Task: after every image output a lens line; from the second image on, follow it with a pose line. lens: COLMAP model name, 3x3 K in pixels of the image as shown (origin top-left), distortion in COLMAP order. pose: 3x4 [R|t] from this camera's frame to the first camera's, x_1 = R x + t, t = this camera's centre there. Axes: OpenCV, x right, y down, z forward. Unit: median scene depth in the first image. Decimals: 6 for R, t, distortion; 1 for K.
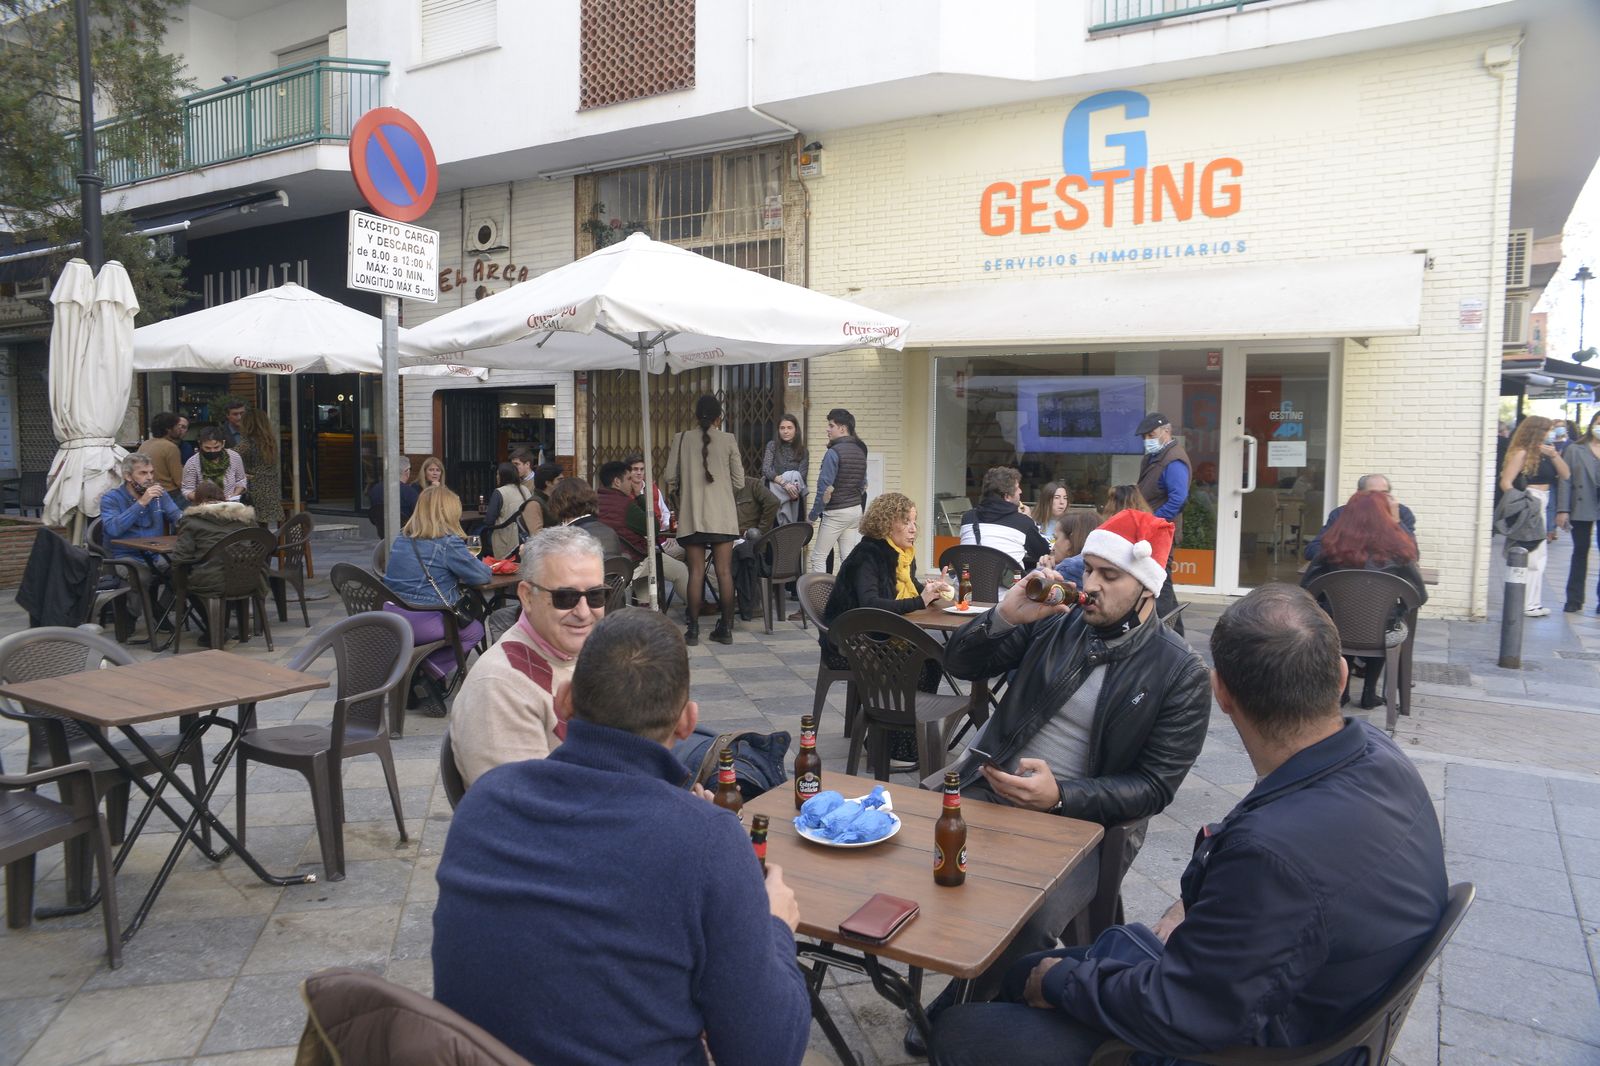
lens RADIAL K [[1111.6, 0, 796.6], [0, 1111.6, 534.0], [0, 0, 1]] dist [-0.114342, 0.108240]
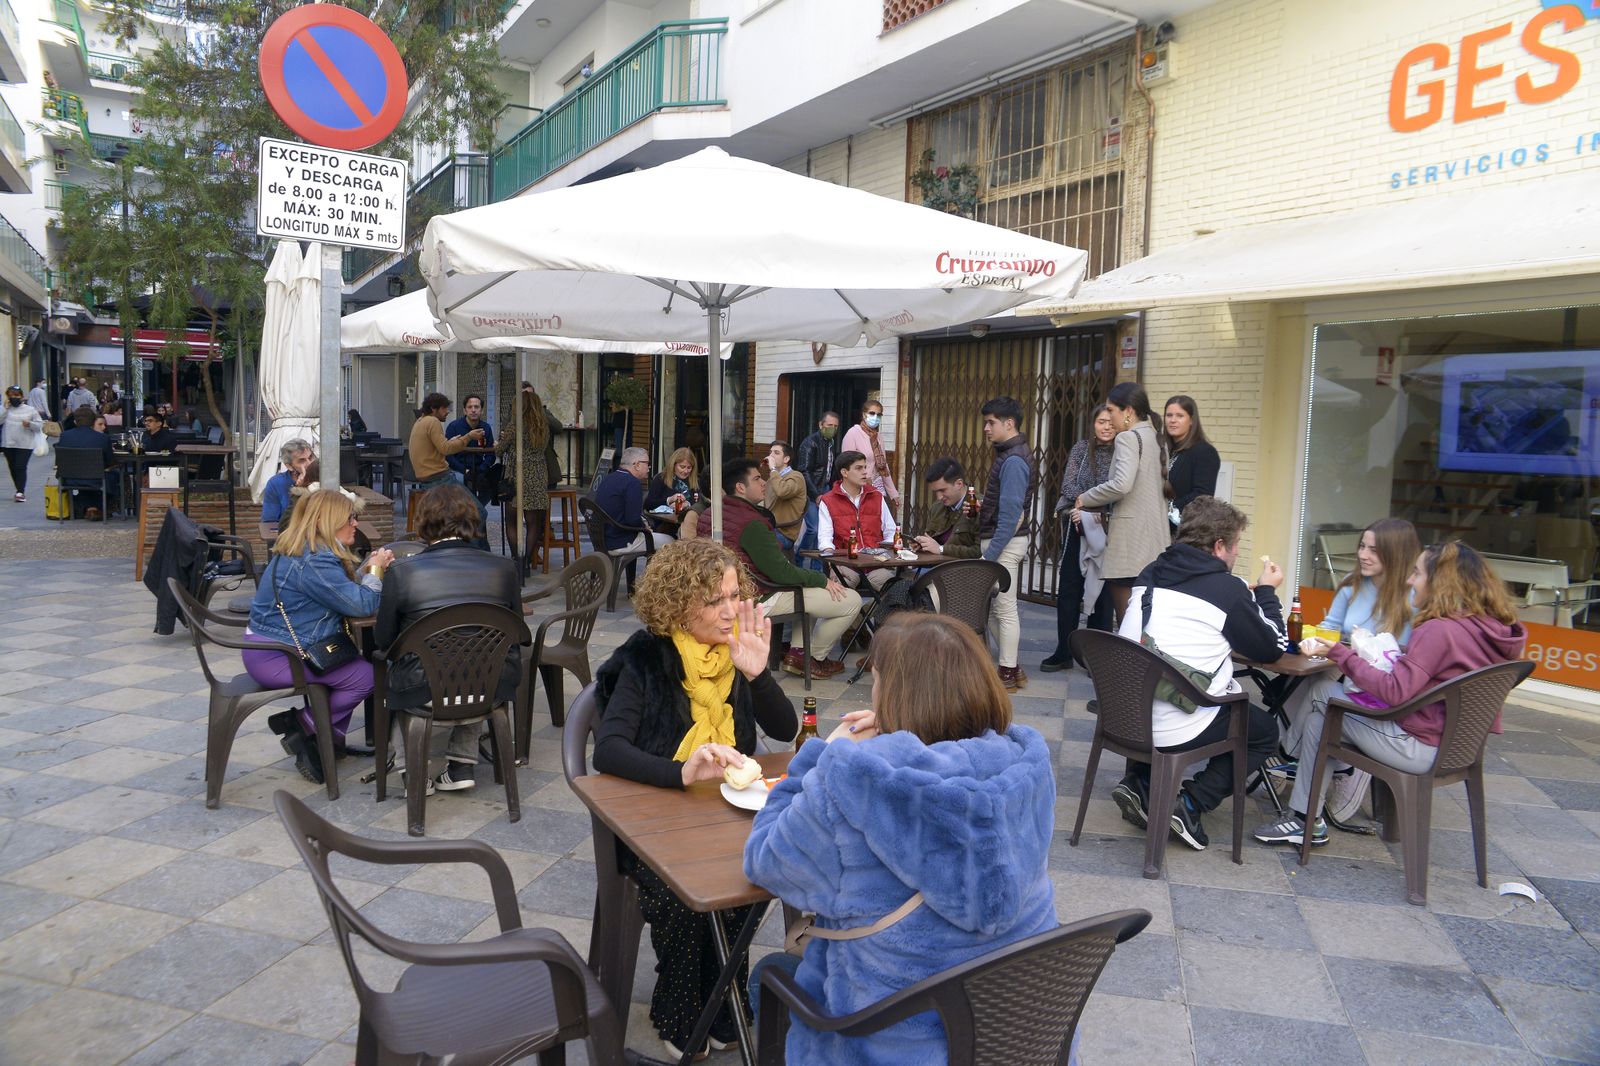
lens RADIAL K [[1111.6, 0, 796.6], [0, 1111.6, 534.0], [0, 0, 1]] dist [-0.114342, 0.108240]
pose [[0.872988, 0.066845, -0.483140, 0.202643], [-0.063974, 0.997699, 0.022444, -0.029486], [0.483529, 0.011315, 0.875255, 0.297344]]
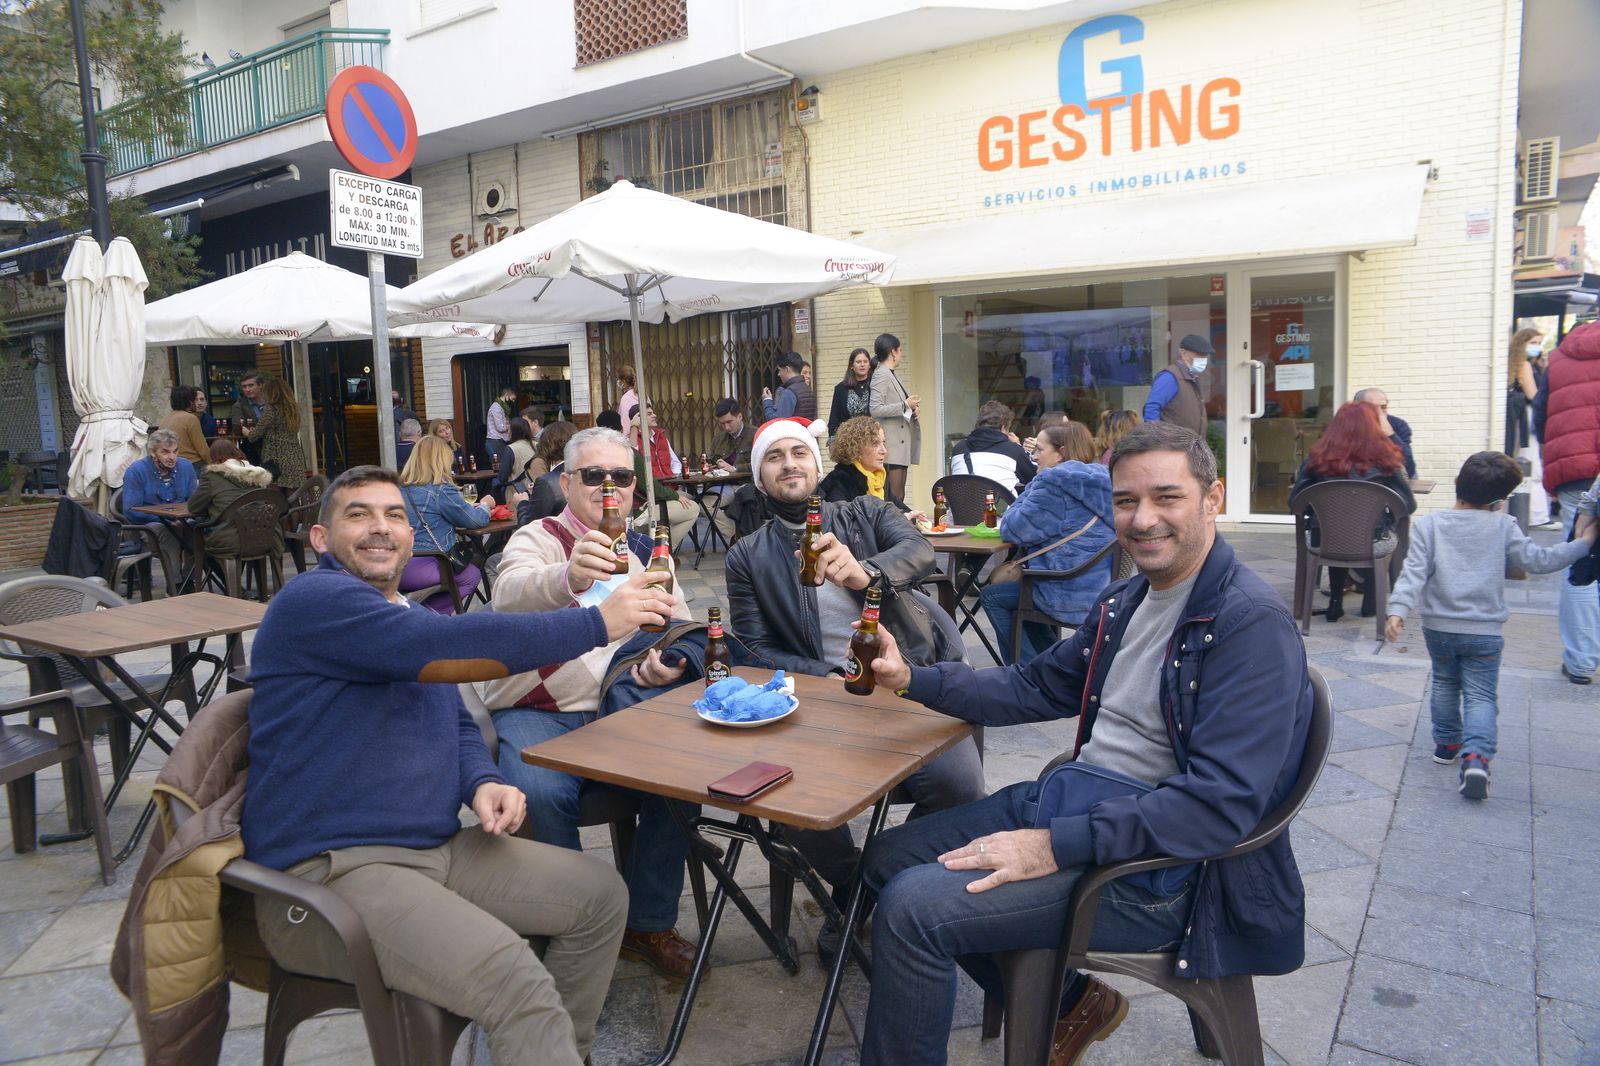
lens RADIAL K [[1112.0, 0, 800.0], [0, 1112.0, 533.0], [0, 0, 1]] dist [-0.115213, 0.108412]
pose [[0.998516, -0.038854, -0.038156, 0.033119], [0.040165, 0.998608, 0.034202, 0.015598], [0.036774, -0.035684, 0.998686, -0.007527]]
